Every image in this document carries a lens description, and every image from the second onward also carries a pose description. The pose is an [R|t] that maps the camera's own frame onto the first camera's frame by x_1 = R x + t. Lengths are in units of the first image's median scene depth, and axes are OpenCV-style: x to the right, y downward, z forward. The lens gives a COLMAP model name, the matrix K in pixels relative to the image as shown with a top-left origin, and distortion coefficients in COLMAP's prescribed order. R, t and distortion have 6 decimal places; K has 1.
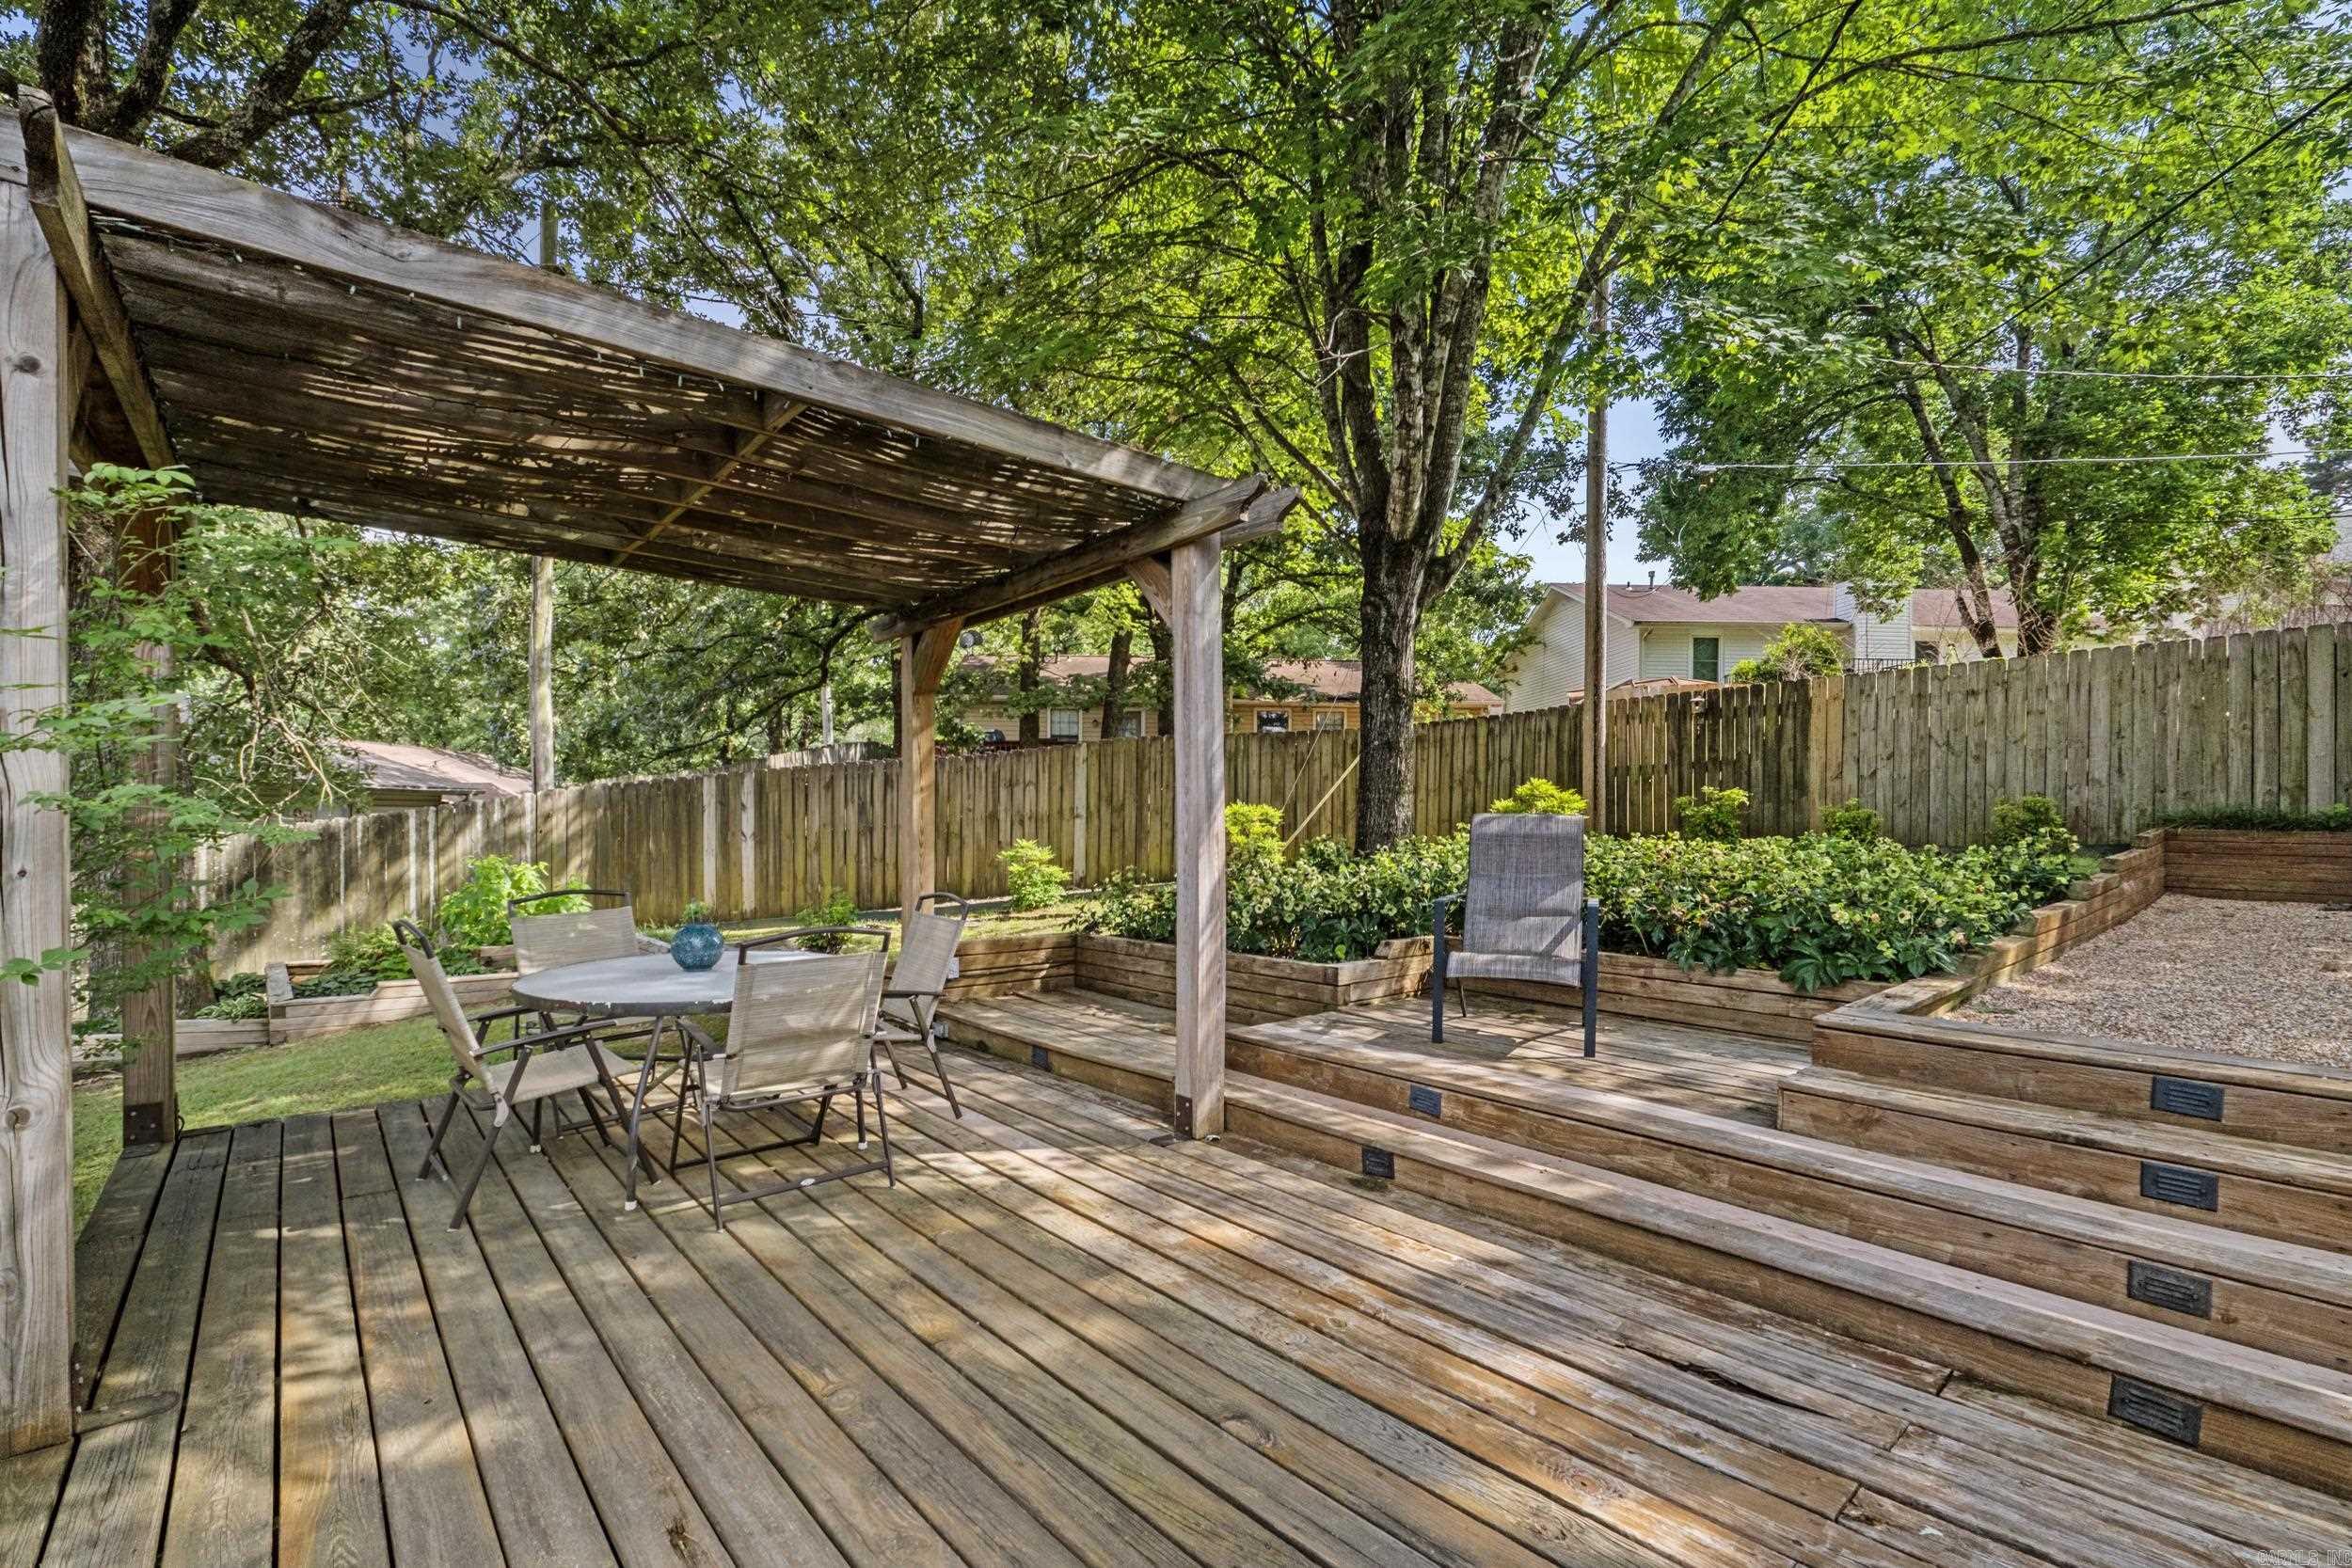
lens RADIAL K [[1025.0, 0, 1143.5], [0, 1025.0, 830.0], [0, 0, 1]] dist [-0.013139, 0.000049]
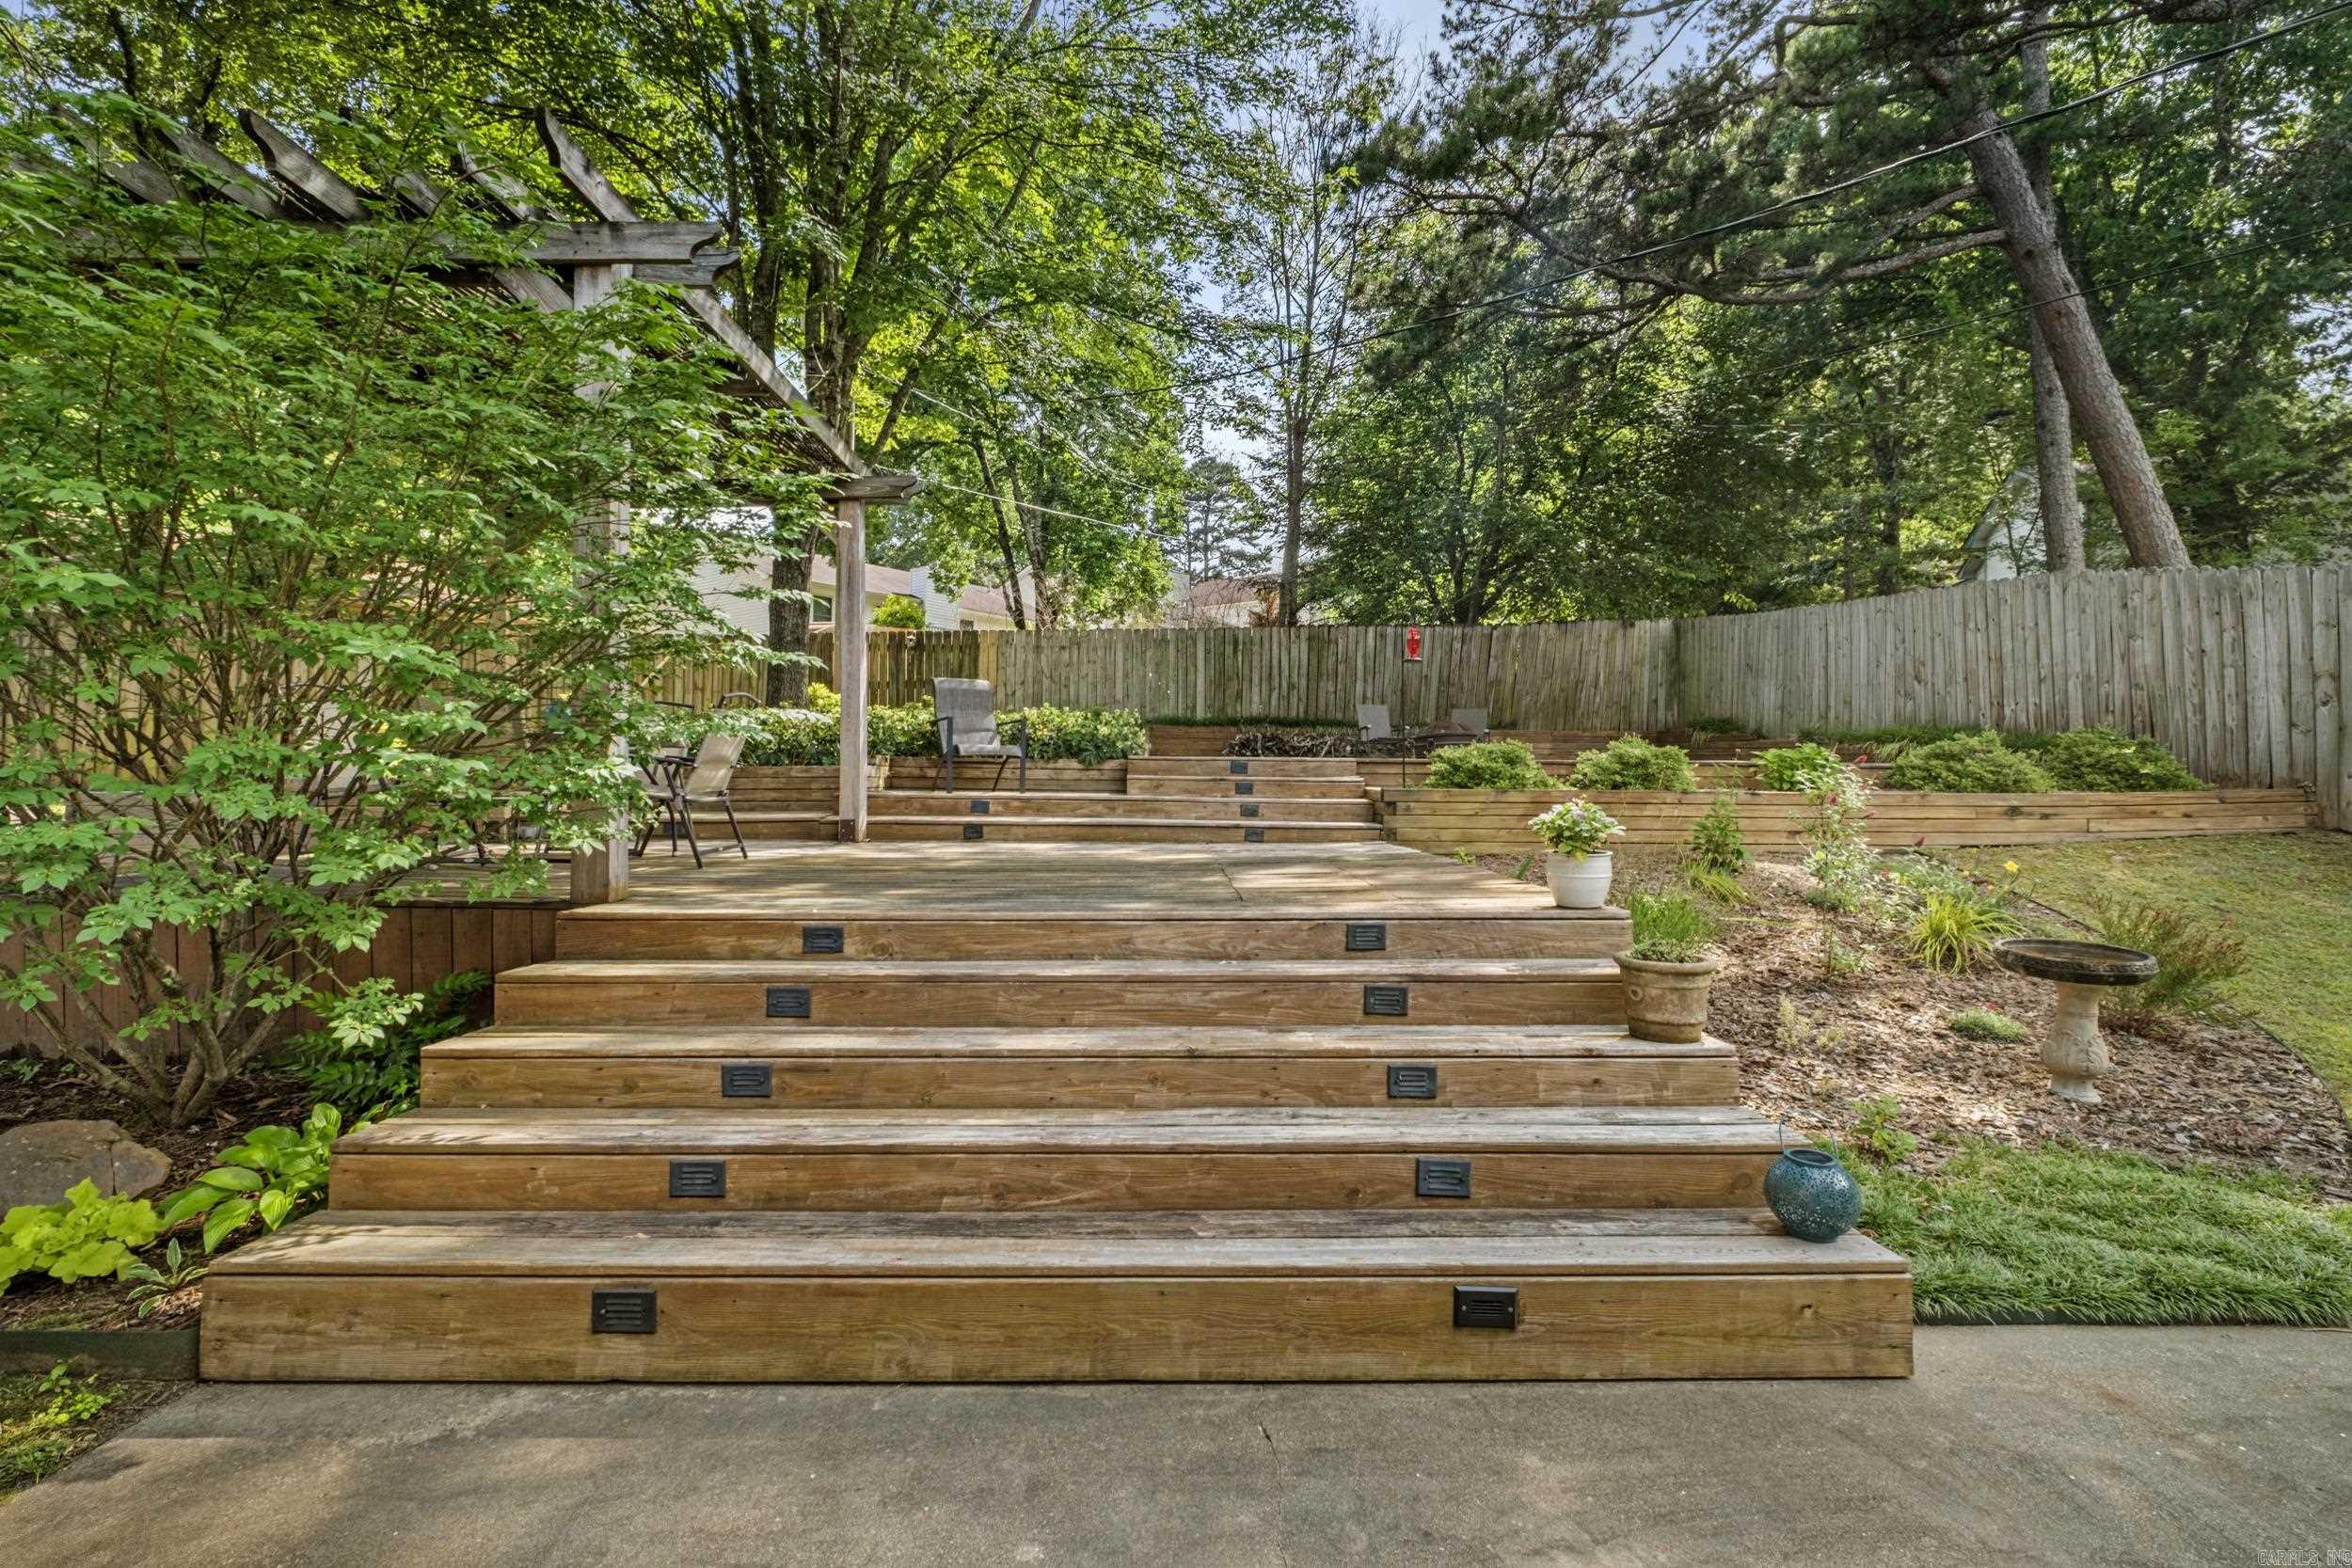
lens RADIAL K [[1025.0, 0, 1169.8], [0, 1025.0, 767.1], [0, 0, 1]] dist [-0.013139, 0.000049]
pose [[0.623345, 0.002297, 0.781943, -0.375020], [0.008308, 0.999920, -0.009561, 0.074797], [-0.781902, 0.012457, 0.623276, -0.188063]]
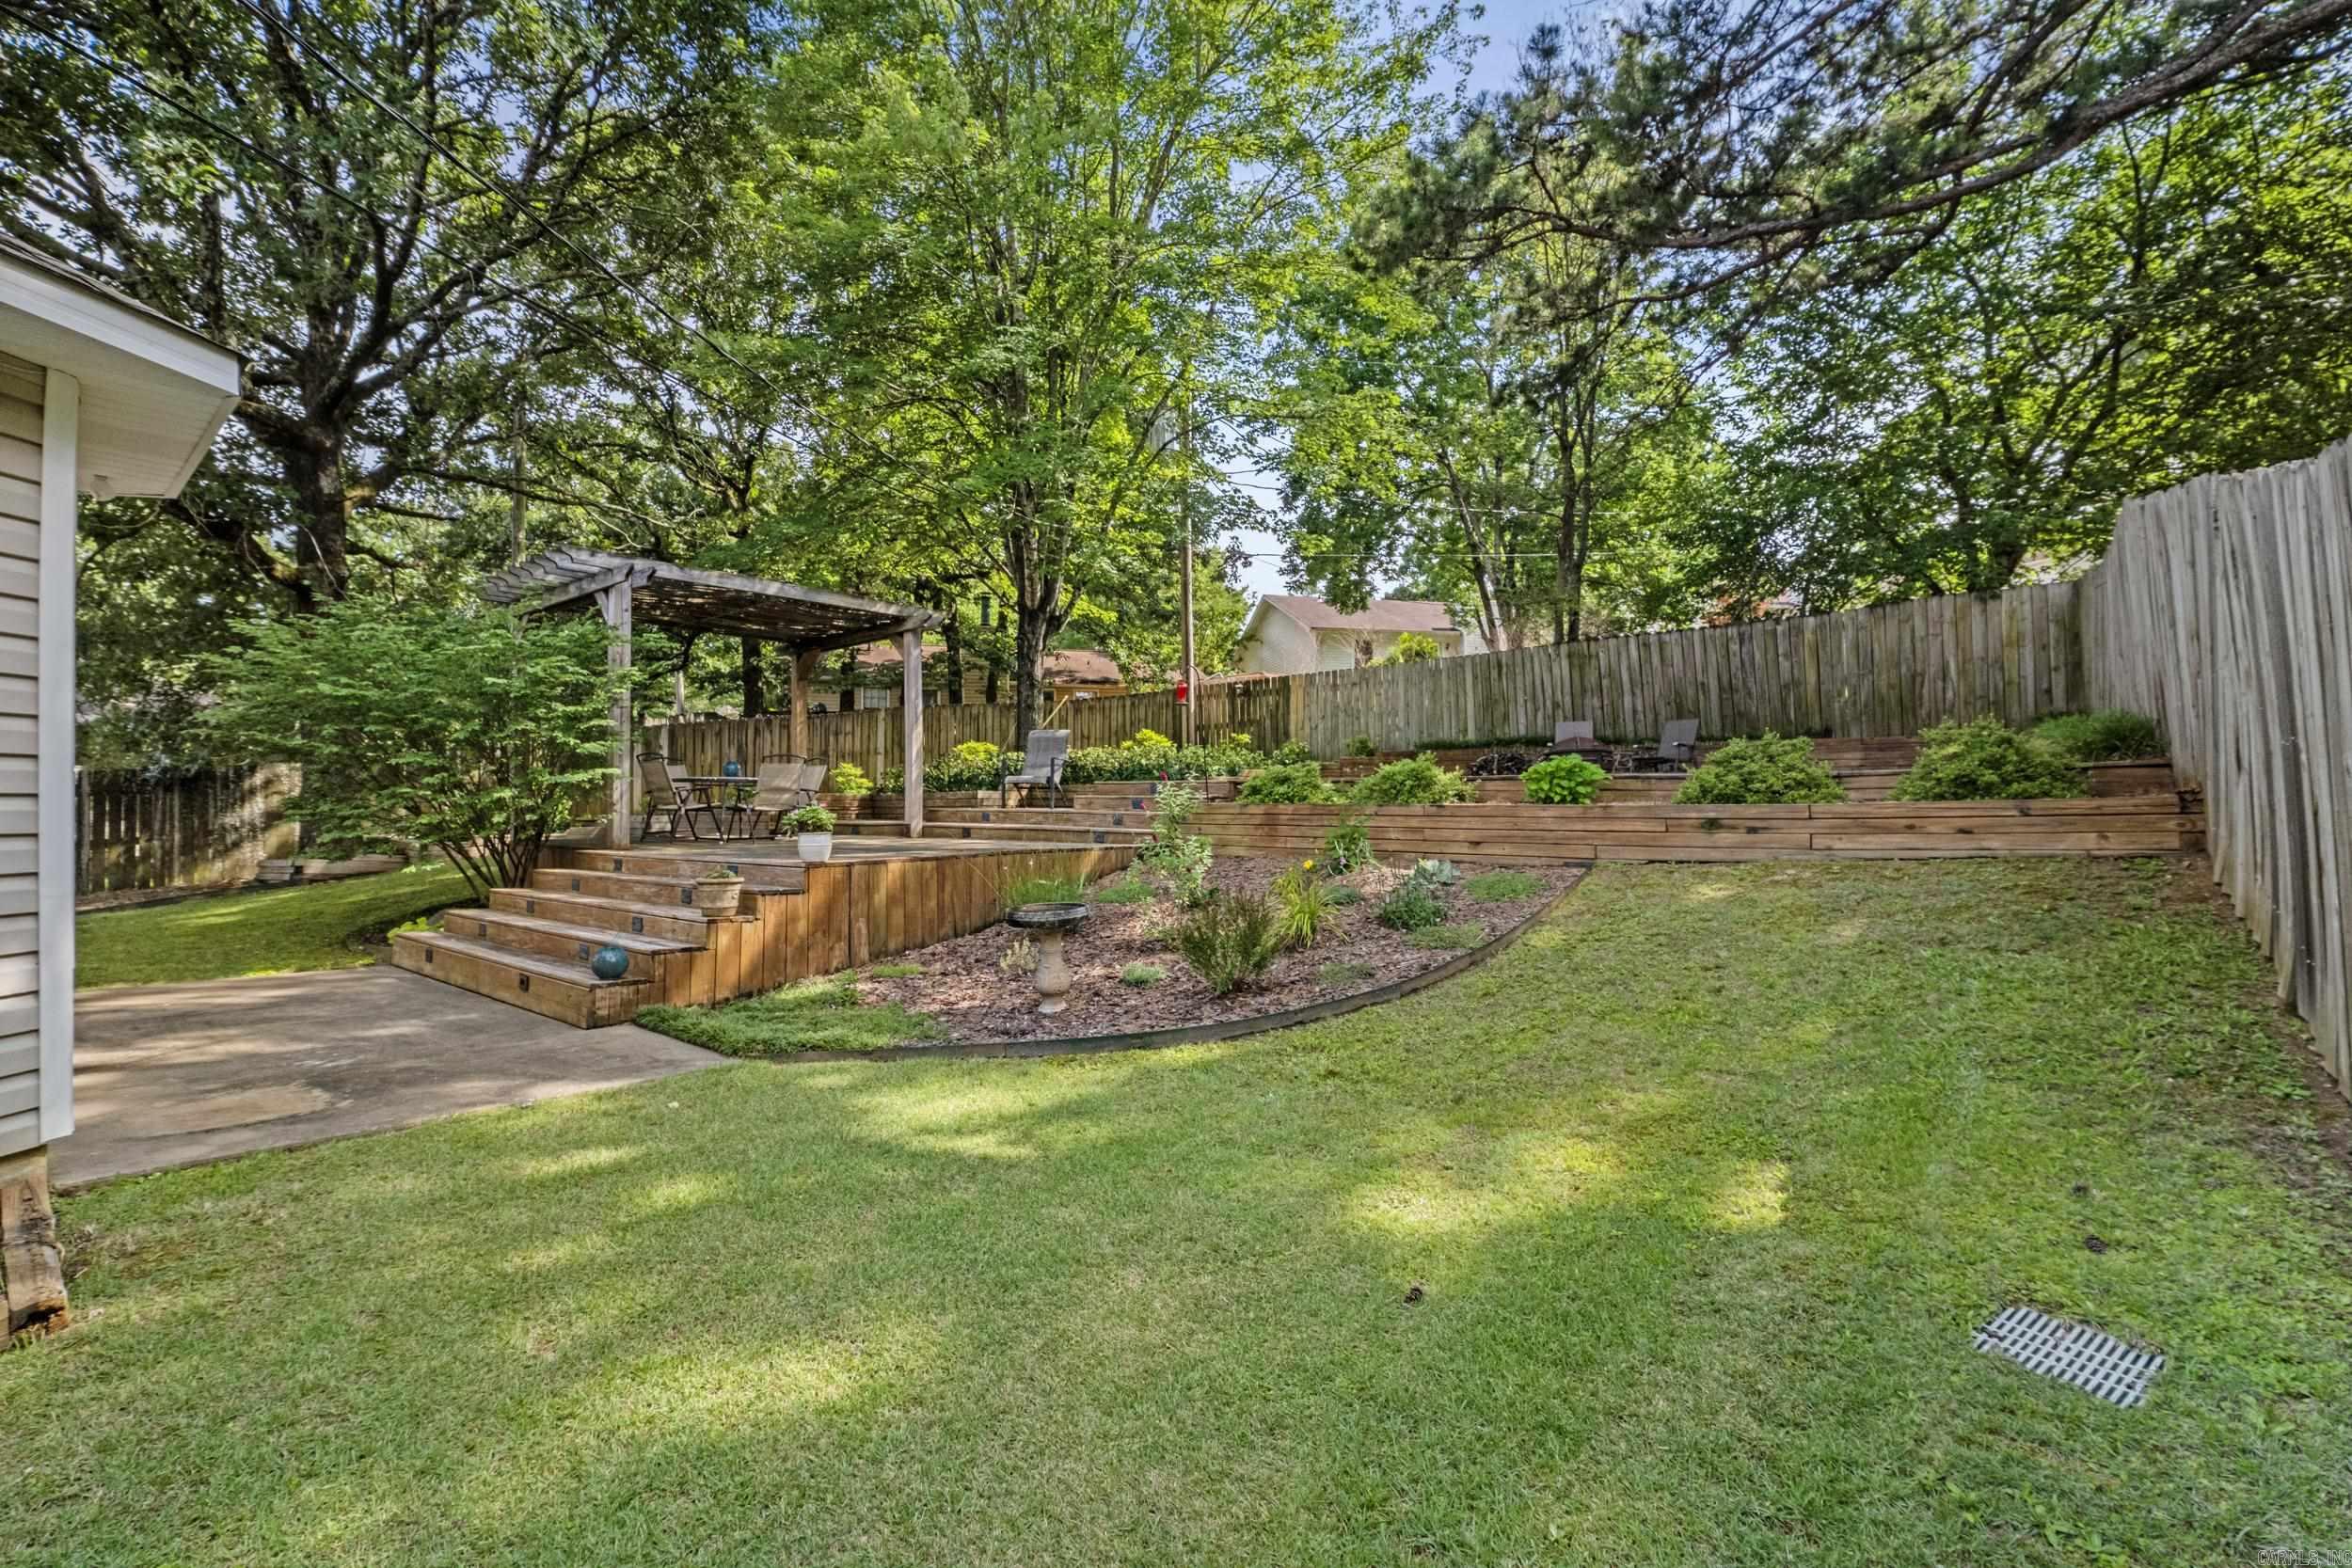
lens RADIAL K [[1025.0, 0, 1185.8], [0, 1025.0, 779.8], [0, 0, 1]] dist [-0.013139, 0.000049]
pose [[0.977639, -0.008429, 0.210121, 0.076022], [0.014584, 0.999508, -0.027759, 0.088377], [-0.209784, 0.030203, 0.977281, -0.755759]]
